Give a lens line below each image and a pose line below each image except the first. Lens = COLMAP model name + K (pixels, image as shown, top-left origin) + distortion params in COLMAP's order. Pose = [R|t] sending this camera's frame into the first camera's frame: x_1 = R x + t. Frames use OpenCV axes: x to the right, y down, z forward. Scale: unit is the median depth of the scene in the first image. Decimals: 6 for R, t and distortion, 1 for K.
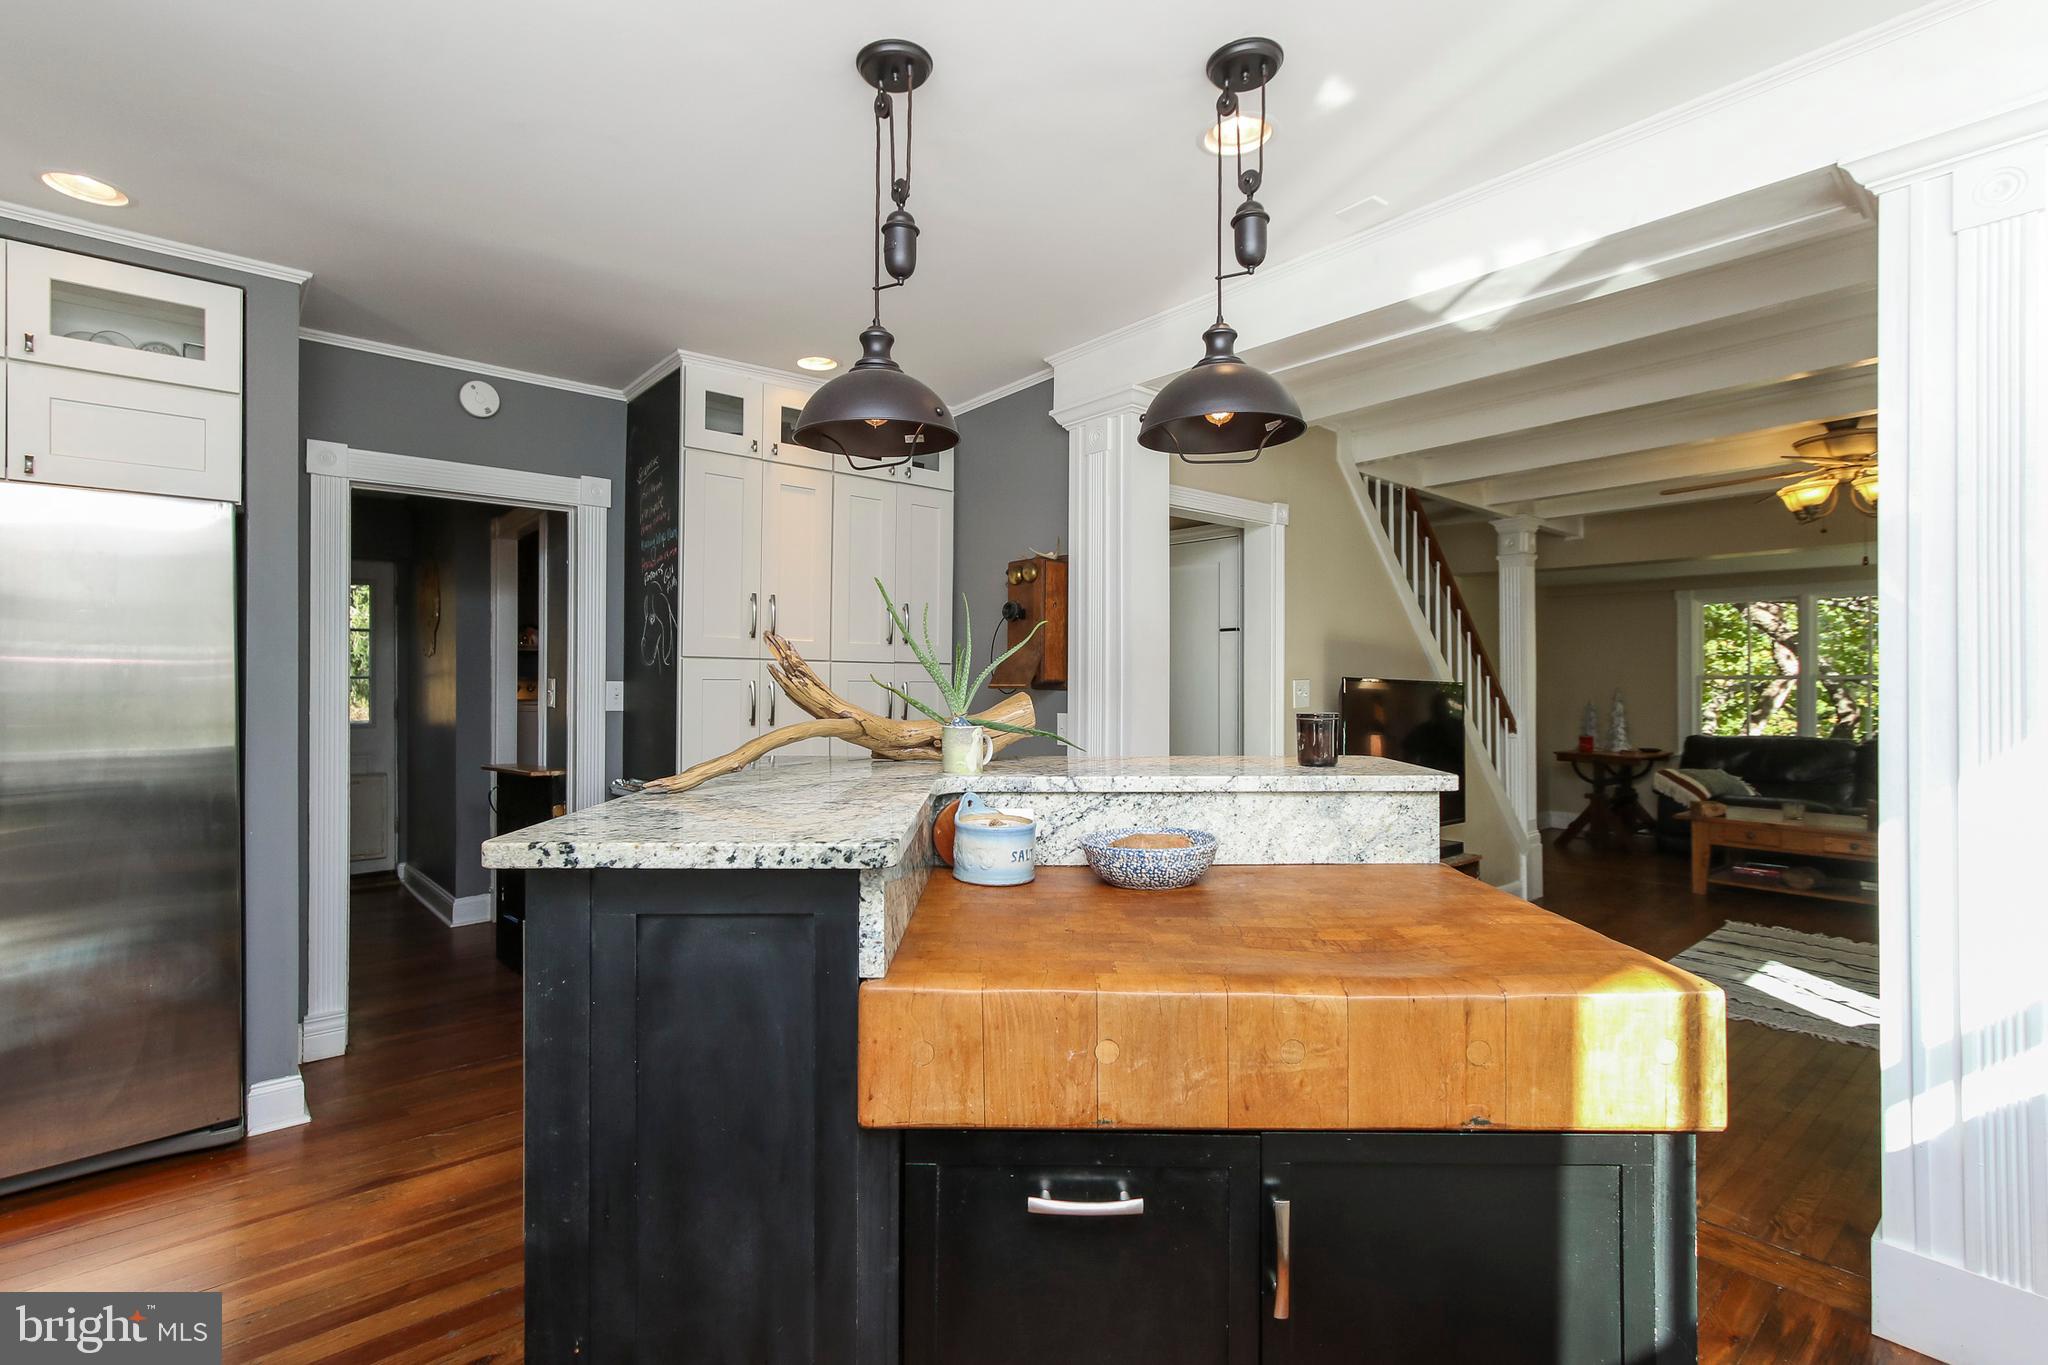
lens RADIAL K [[948.6, 0, 1024.0], [0, 948.6, 682.5], [0, 0, 1]] dist [0.000287, 0.000039]
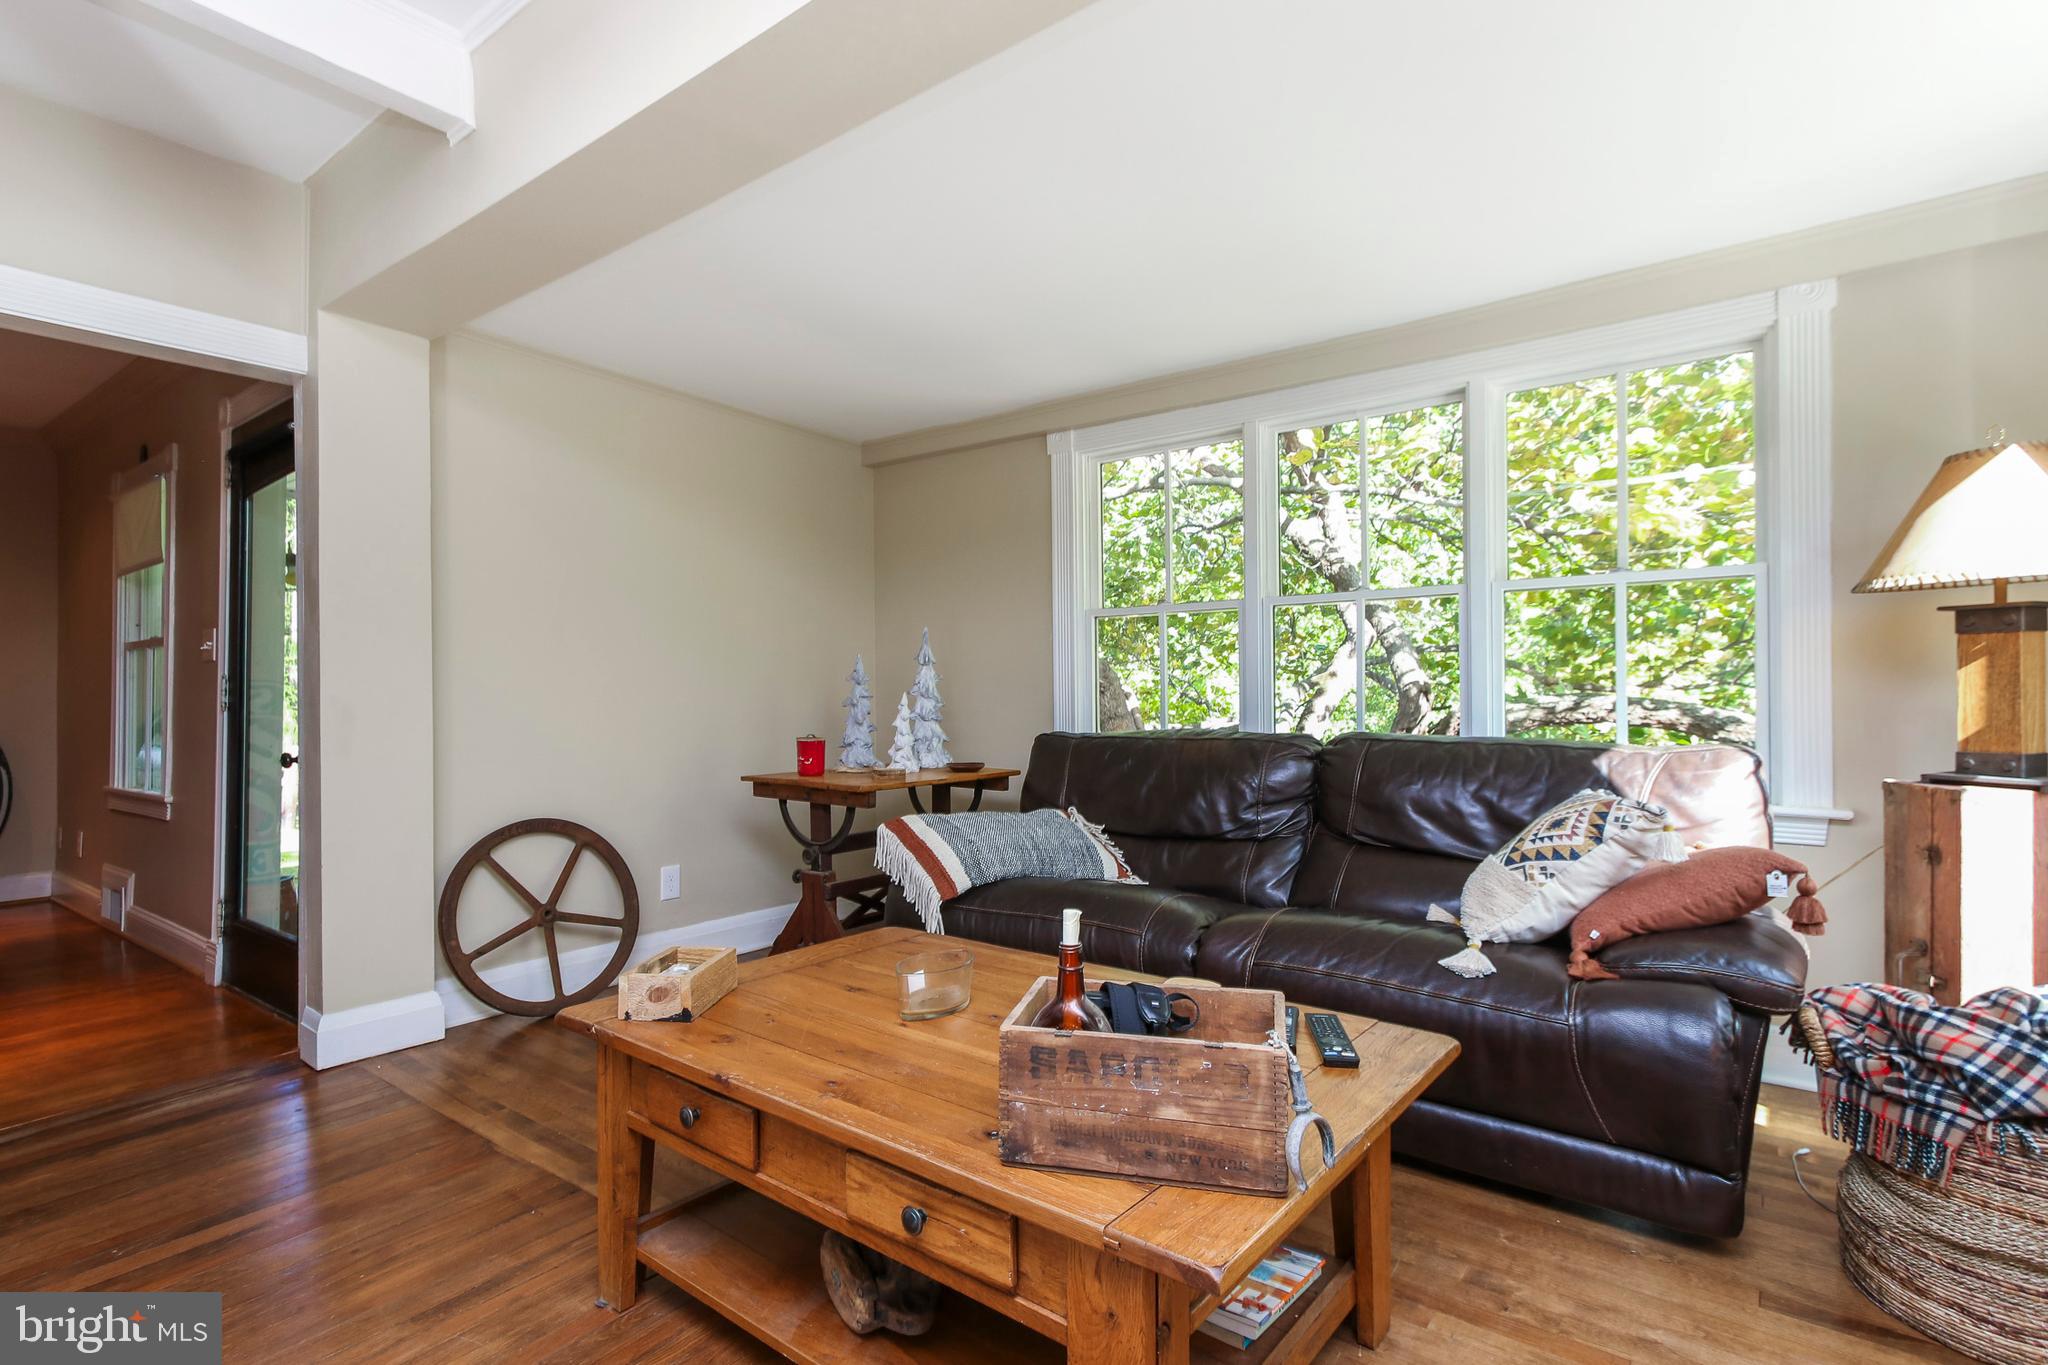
lens RADIAL K [[1004.9, 0, 987.3], [0, 1004.9, 685.1], [0, 0, 1]] dist [0.002866, 0.000203]
pose [[0.982186, -0.005254, 0.187839, 1.078053], [0.006983, 0.999939, -0.008544, 0.066853], [-0.187782, 0.009703, 0.982163, 0.969621]]
